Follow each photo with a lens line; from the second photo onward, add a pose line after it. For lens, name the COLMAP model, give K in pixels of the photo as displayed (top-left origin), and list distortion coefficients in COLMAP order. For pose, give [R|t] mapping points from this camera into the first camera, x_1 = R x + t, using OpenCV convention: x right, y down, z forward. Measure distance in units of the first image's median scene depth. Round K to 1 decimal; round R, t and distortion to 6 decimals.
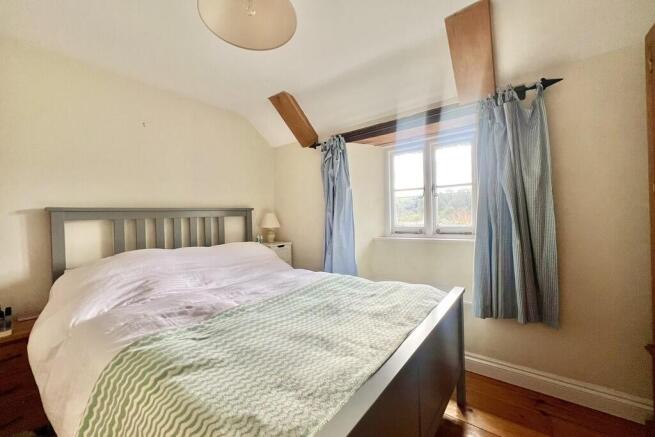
lens RADIAL K [[259.7, 0, 327.5], [0, 259.7, 218.5], [0, 0, 1]] dist [-0.001325, -0.000098]
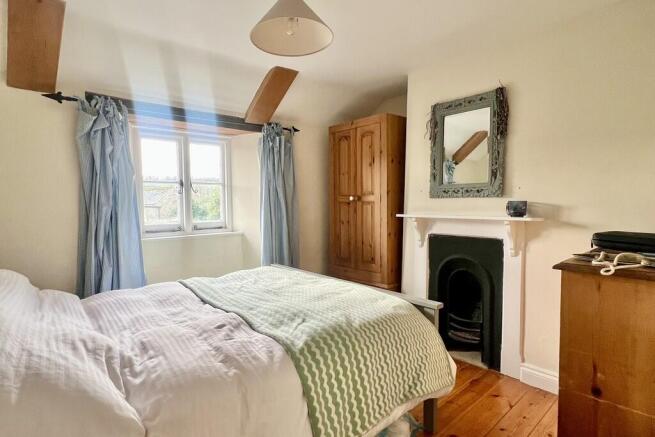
lens RADIAL K [[349.0, 0, 327.5], [0, 349.0, 218.5], [0, 0, 1]] dist [-0.000927, -0.000366]
pose [[0.185770, -0.022064, 0.982345, -0.792681], [0.014491, 0.999701, 0.019713, -0.003659], [-0.982486, 0.010573, 0.186034, 0.248655]]
